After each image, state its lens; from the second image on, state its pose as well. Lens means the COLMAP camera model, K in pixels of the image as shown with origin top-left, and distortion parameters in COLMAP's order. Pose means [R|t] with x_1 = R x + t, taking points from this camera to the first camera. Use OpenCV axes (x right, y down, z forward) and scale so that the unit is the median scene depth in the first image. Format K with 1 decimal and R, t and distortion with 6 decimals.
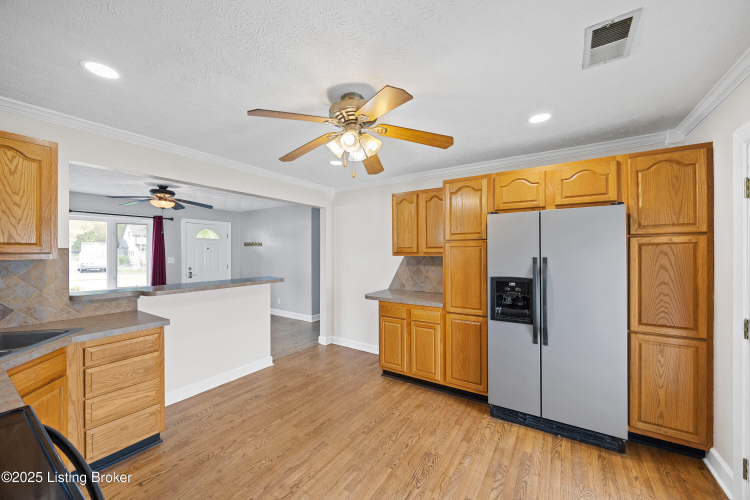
lens RADIAL K [[288.7, 0, 374.6], [0, 288.7, 253.2], [0, 0, 1]] dist [-0.001136, -0.000181]
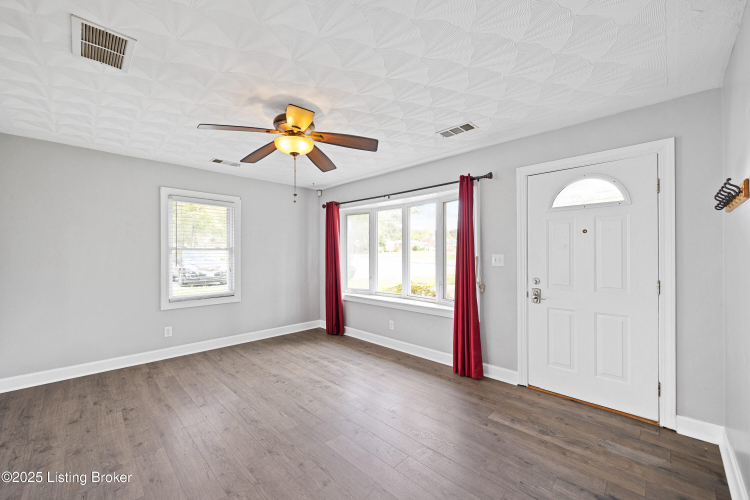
lens RADIAL K [[298.3, 0, 375.0], [0, 298.3, 250.0], [0, 0, 1]] dist [-0.000543, 0.000049]
pose [[-0.194477, -0.018355, -0.980735, -0.364501], [-0.007062, 0.999825, -0.017312, 0.039909], [0.980882, 0.003559, -0.194573, 1.957349]]
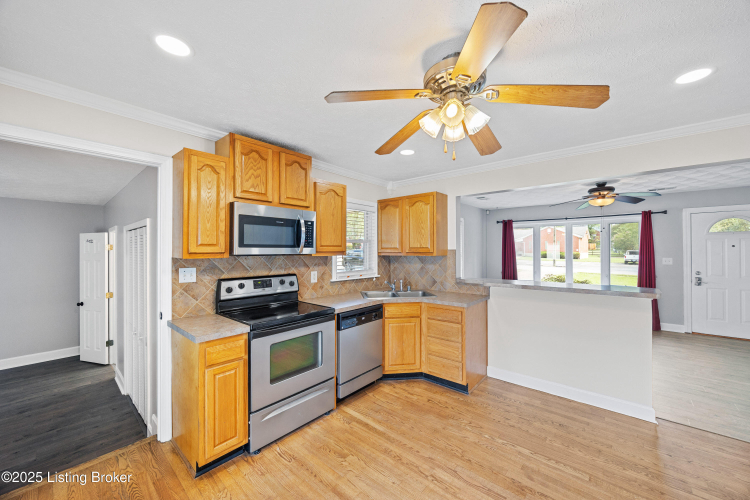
lens RADIAL K [[285.6, 0, 376.8], [0, 285.6, 248.3], [0, 0, 1]] dist [-0.001135, -0.000174]
pose [[-0.126498, -0.009190, -0.991924, 0.491272], [-0.002727, 0.999957, -0.008916, -0.005680], [0.991963, 0.001577, -0.126518, 0.586066]]
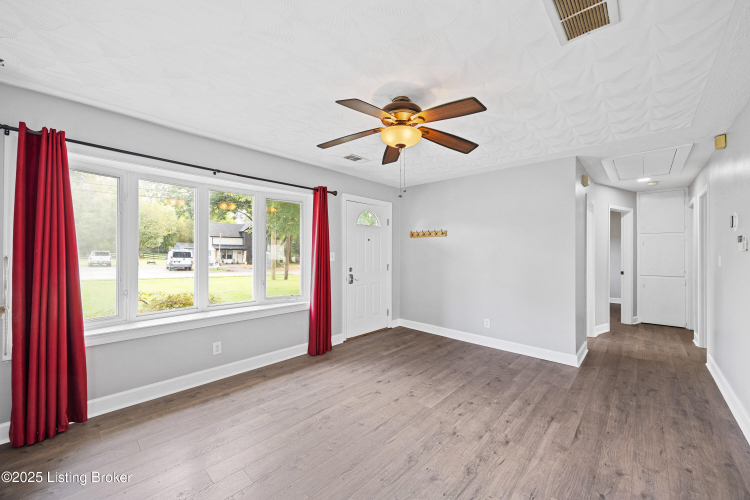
lens RADIAL K [[289.5, 0, 375.6], [0, 289.5, 248.8], [0, 0, 1]] dist [-0.000498, -0.000051]
pose [[0.987250, -0.000885, -0.159177, -1.096303], [-0.001936, 0.999844, -0.017563, 0.040408], [0.159167, 0.017647, 0.987094, 0.798812]]
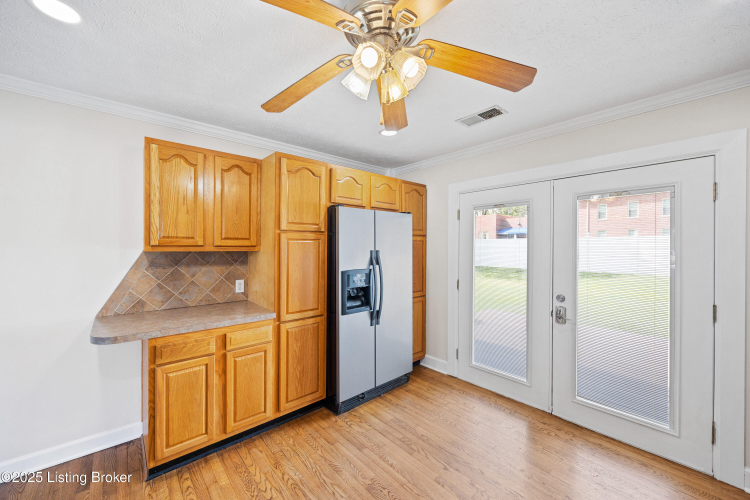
lens RADIAL K [[287.6, 0, 383.6], [0, 287.6, 250.2], [0, 0, 1]] dist [-0.001997, -0.000107]
pose [[0.255892, -0.008247, 0.966670, -0.435006], [0.000838, 0.999965, 0.008310, 0.003454], [-0.966705, -0.001316, 0.255890, 0.544349]]
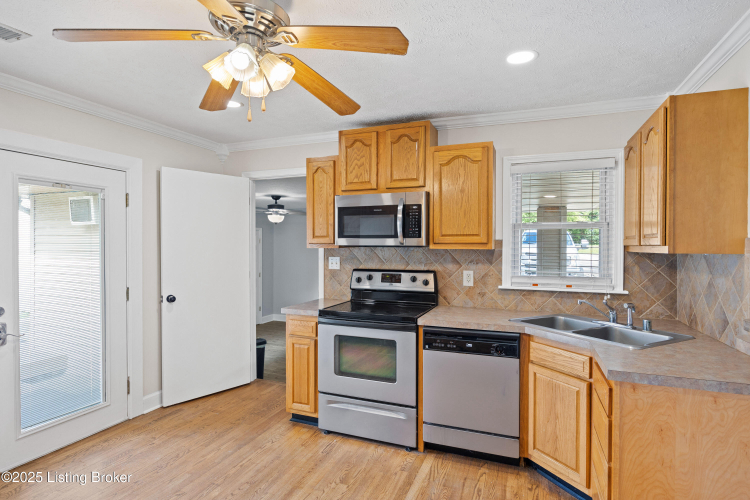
lens RADIAL K [[396.3, 0, 376.5], [0, 396.3, 247.0], [0, 0, 1]] dist [-0.002163, -0.000245]
pose [[-0.979030, -0.003553, -0.203684, -0.110520], [-0.005240, 0.999956, 0.007743, 0.000862], [0.203648, 0.008648, -0.979006, 1.256765]]
